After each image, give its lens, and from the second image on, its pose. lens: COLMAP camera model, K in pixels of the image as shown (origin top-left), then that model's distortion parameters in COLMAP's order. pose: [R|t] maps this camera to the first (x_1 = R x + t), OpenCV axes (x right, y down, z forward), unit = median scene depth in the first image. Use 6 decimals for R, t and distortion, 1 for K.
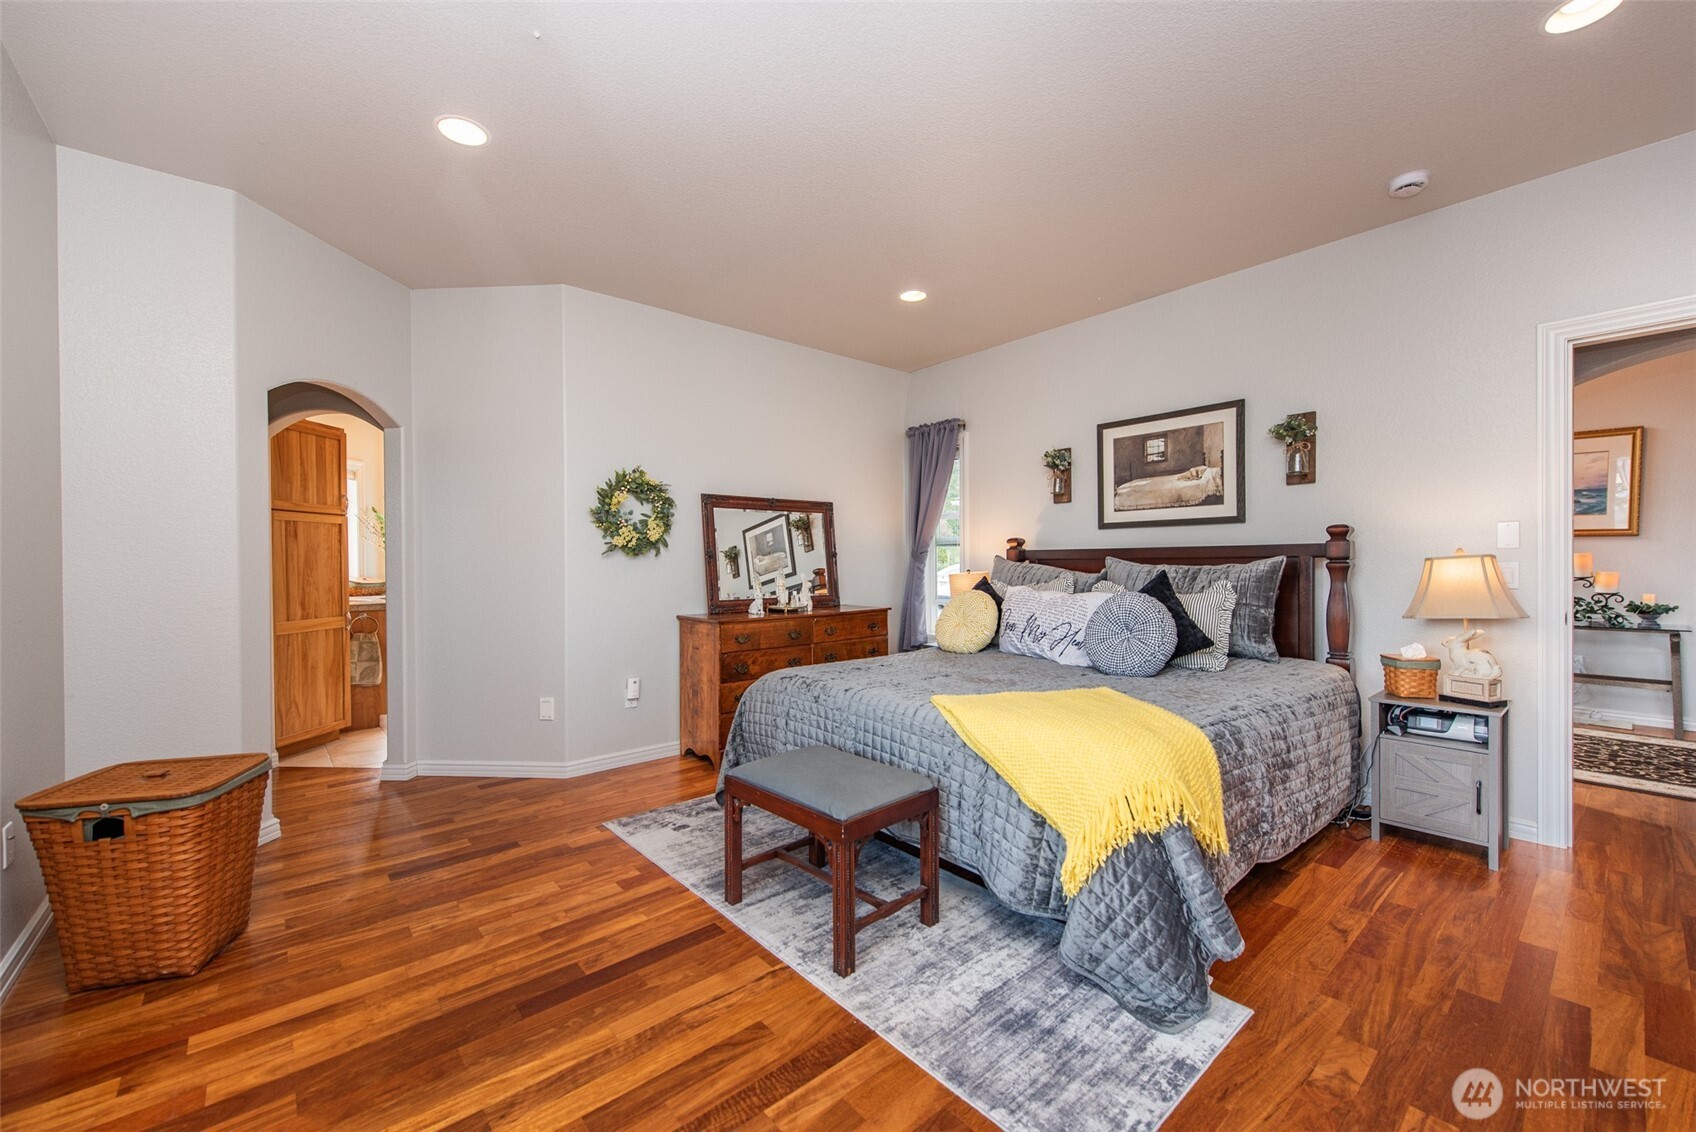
lens RADIAL K [[669.3, 0, 849.7], [0, 669.3, 566.0], [0, 0, 1]] dist [-0.001468, 0.000011]
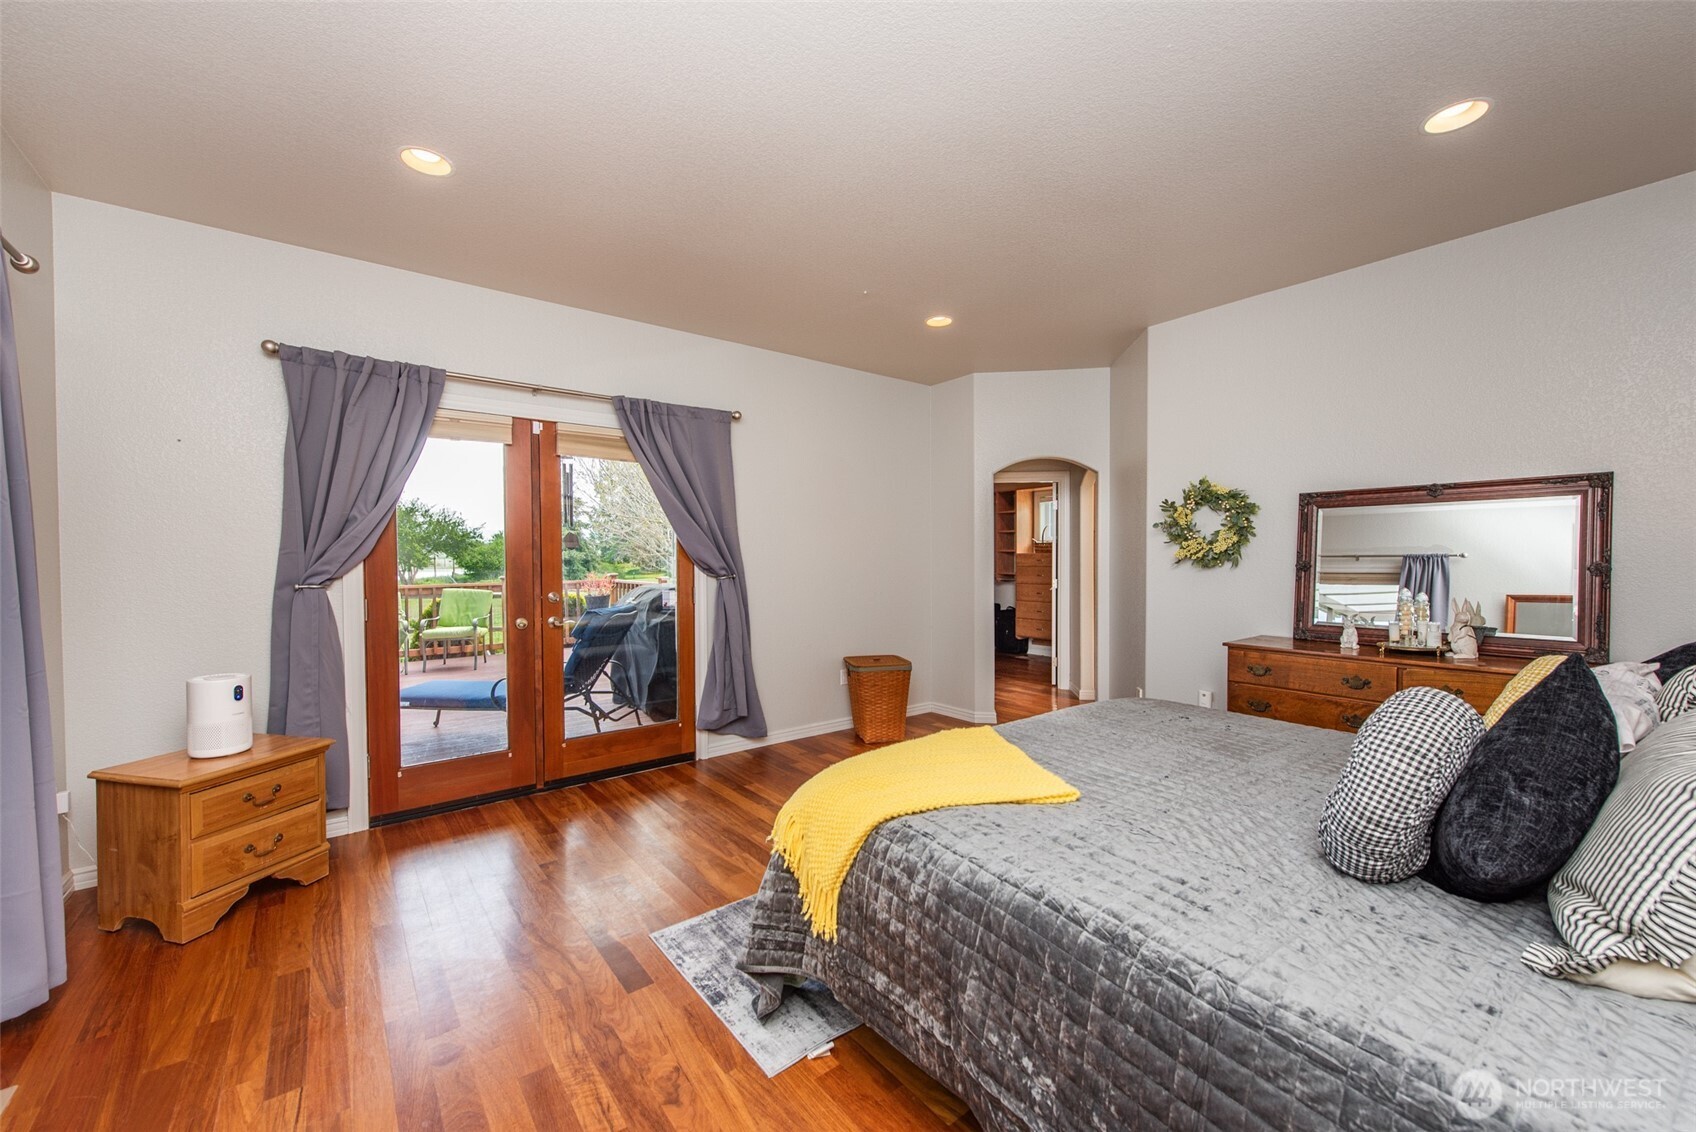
lens RADIAL K [[669.3, 0, 850.4], [0, 669.3, 567.8], [0, 0, 1]] dist [-0.001468, 0.000011]
pose [[-0.040685, 0.032729, -0.998636, 0.673553], [-0.001904, 0.999459, 0.032834, -0.044754], [0.999170, 0.003238, -0.040601, 0.503959]]
